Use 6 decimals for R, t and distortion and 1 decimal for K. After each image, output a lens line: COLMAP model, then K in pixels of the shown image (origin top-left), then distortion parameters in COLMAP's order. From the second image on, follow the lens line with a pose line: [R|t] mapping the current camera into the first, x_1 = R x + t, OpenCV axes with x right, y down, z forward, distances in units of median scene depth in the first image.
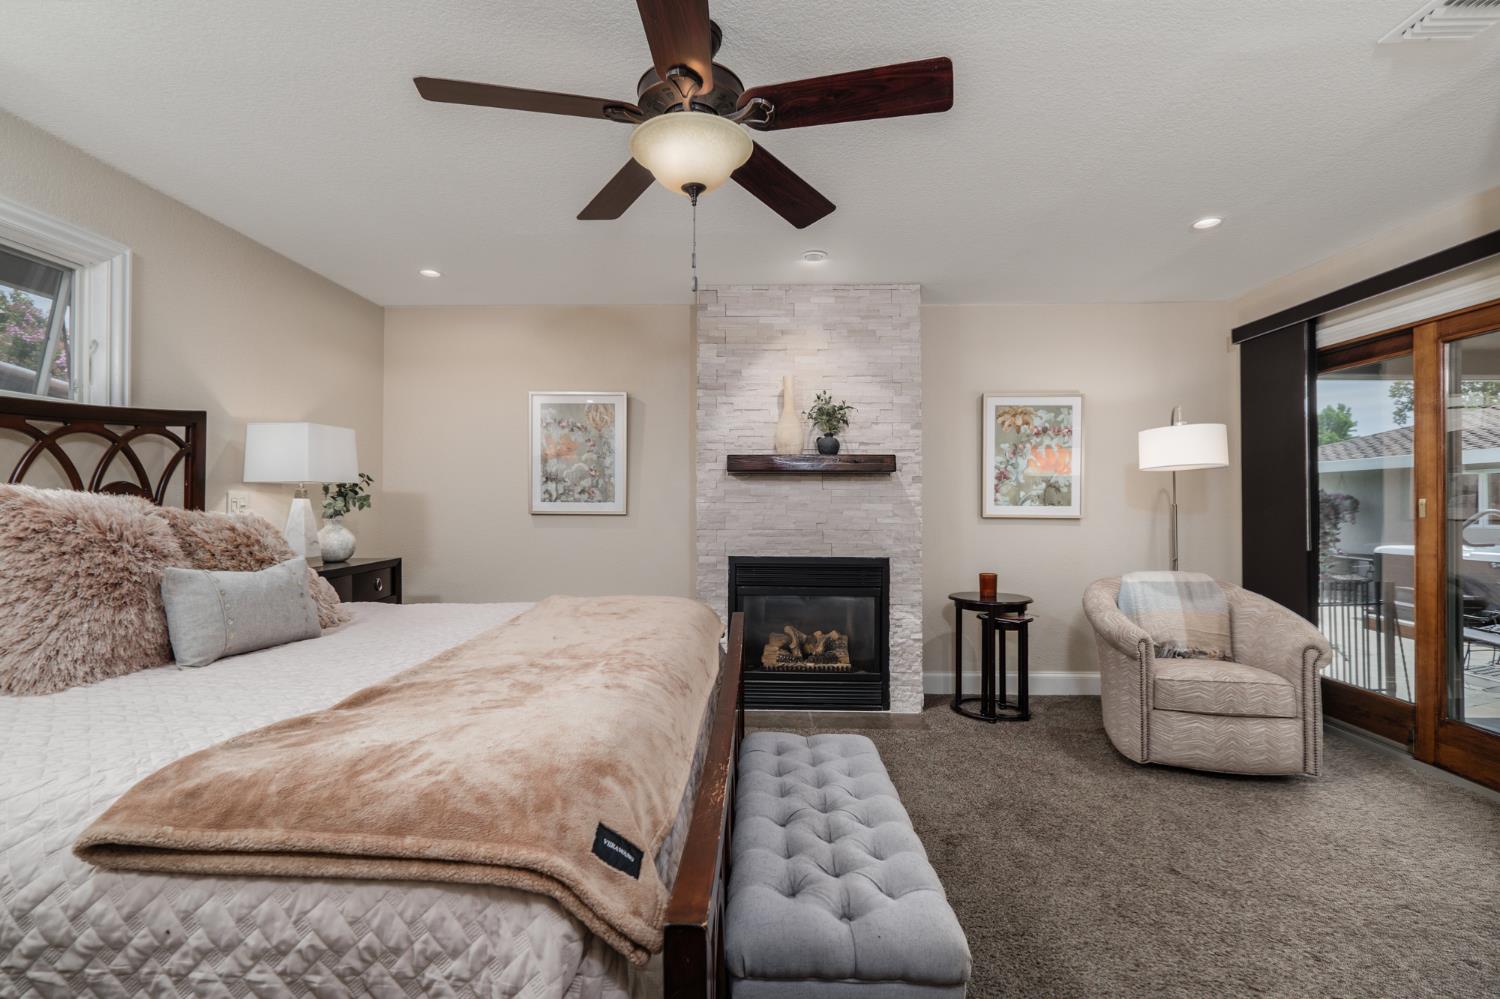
lens RADIAL K [[652.4, 0, 742.5], [0, 652.4, 500.2], [0, 0, 1]] dist [-0.001346, -0.000035]
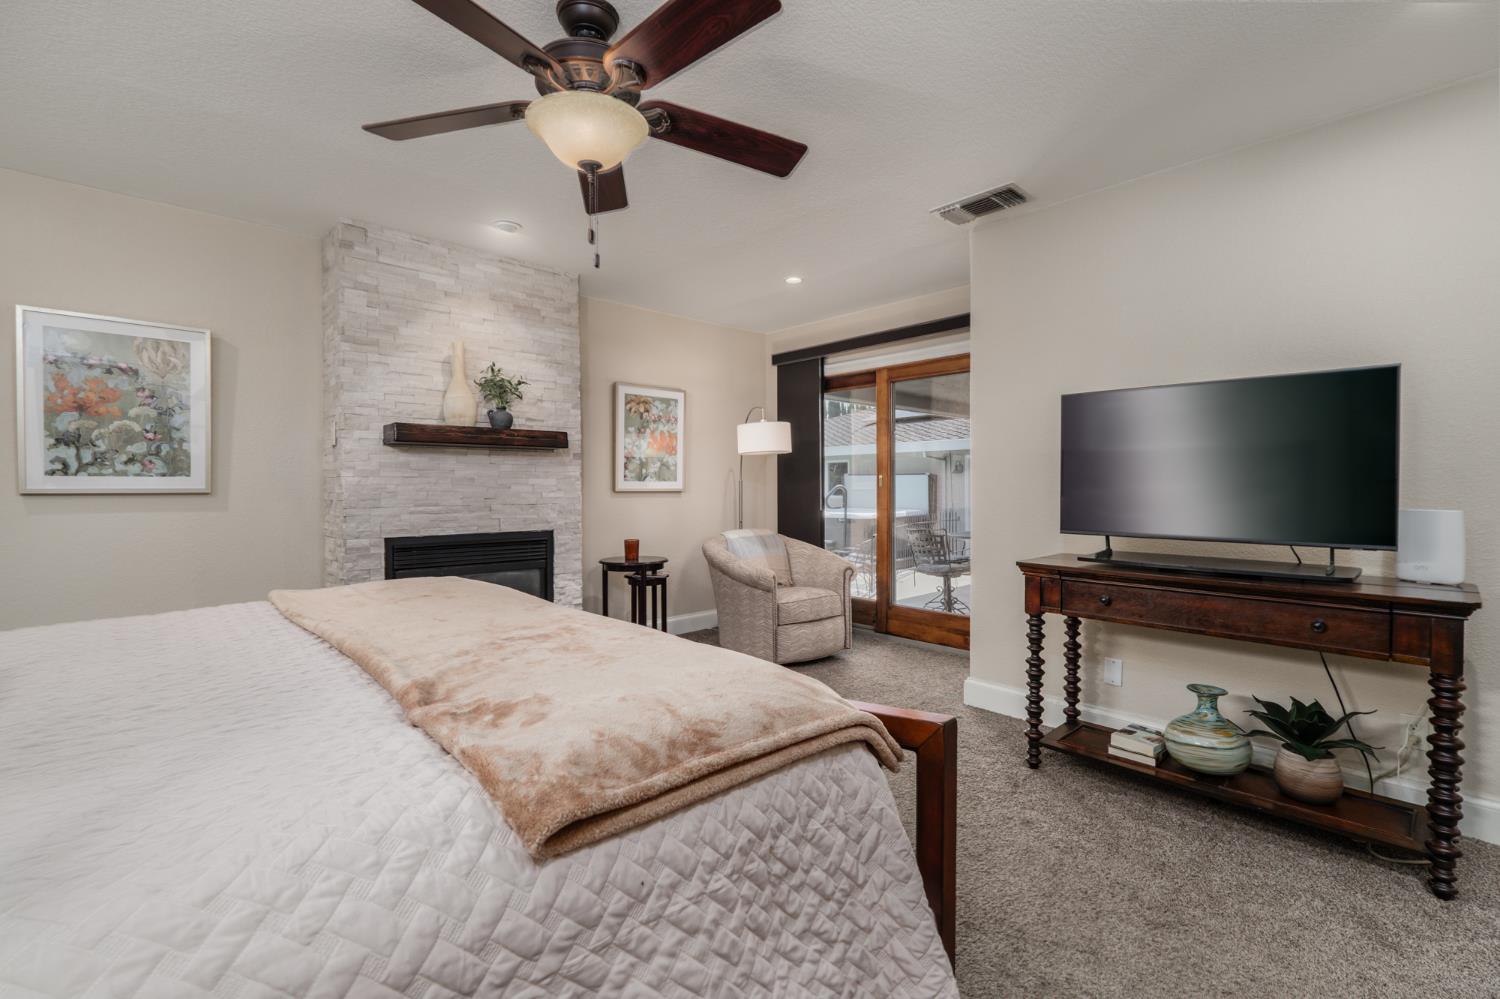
lens RADIAL K [[654.1, 0, 739.1], [0, 654.1, 493.6], [0, 0, 1]] dist [-0.000871, 0.000159]
pose [[0.719049, -0.013119, 0.694835, -0.290472], [0.000407, 0.999830, 0.018456, 0.010132], [-0.694959, -0.012988, 0.718932, 0.037301]]
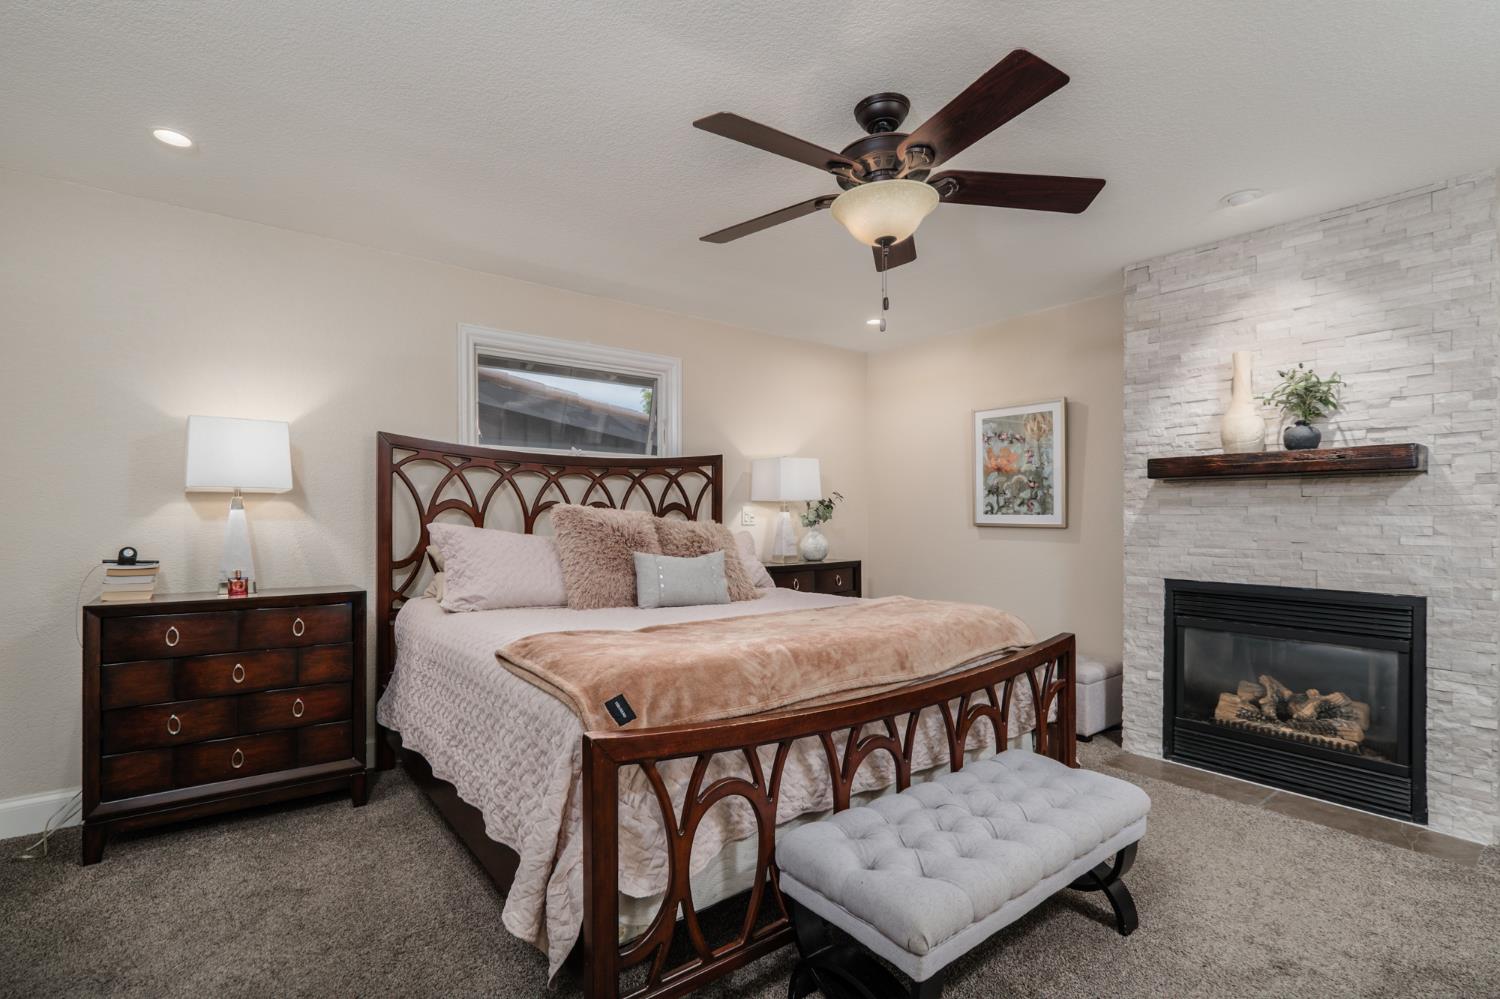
lens RADIAL K [[693.6, 0, 747.2], [0, 693.6, 520.3], [0, 0, 1]] dist [-0.000628, 0.000103]
pose [[0.635978, 0.005131, -0.771690, 0.330529], [0.003684, 0.999946, 0.009685, 0.000280], [0.771698, -0.009002, 0.635925, 0.013835]]
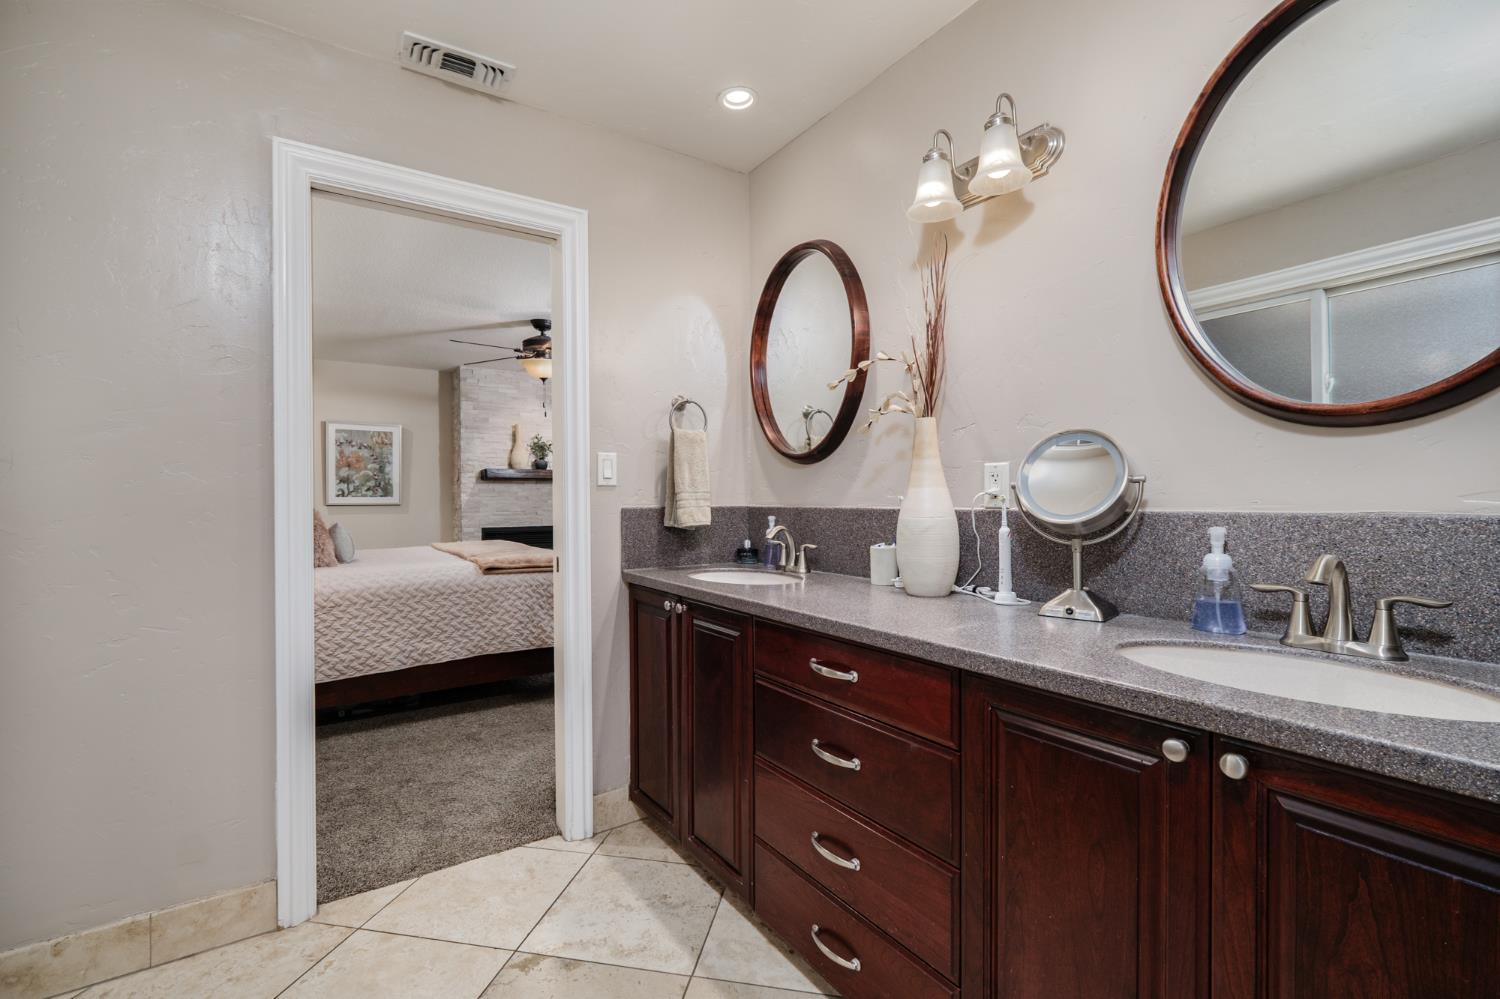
lens RADIAL K [[652.4, 0, 742.5], [0, 652.4, 500.2], [0, 0, 1]] dist [-0.001346, -0.000035]
pose [[0.819458, -0.010559, 0.573042, -0.439269], [0.006449, 0.999937, 0.009203, 0.002764], [-0.573103, -0.003846, 0.819474, -0.784072]]
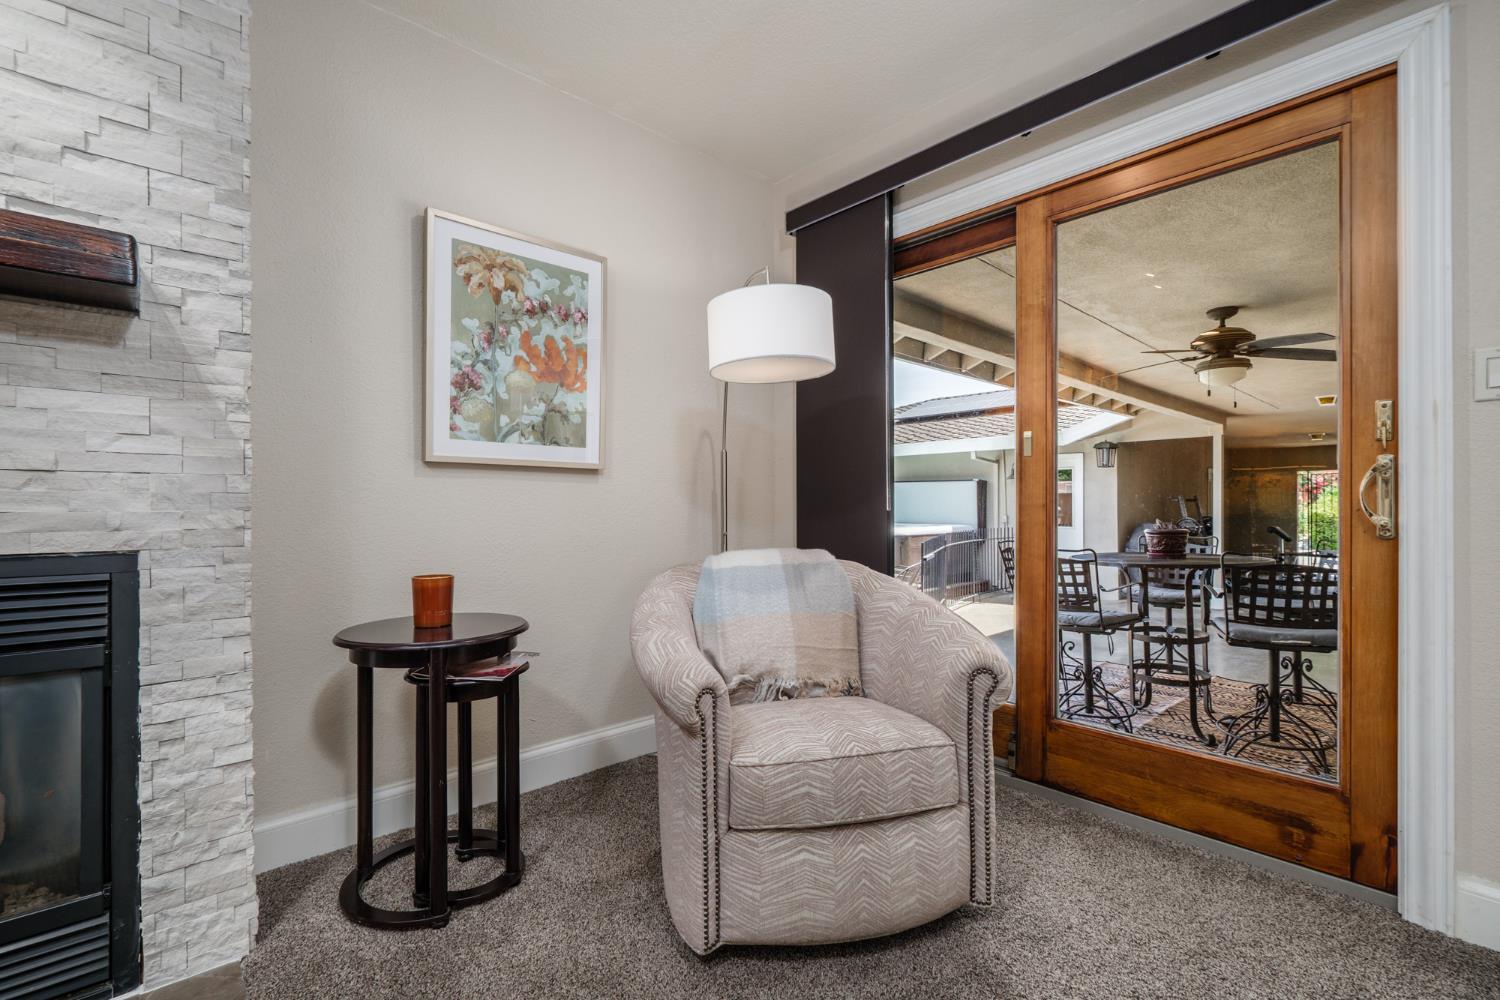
lens RADIAL K [[669.2, 0, 750.0], [0, 669.2, 500.0], [0, 0, 1]] dist [-0.001392, -0.000452]
pose [[0.716067, 0.000987, 0.698031, 0.210361], [-0.001583, 0.999999, 0.000211, 0.059821], [-0.698030, -0.001256, 0.716067, 0.514498]]
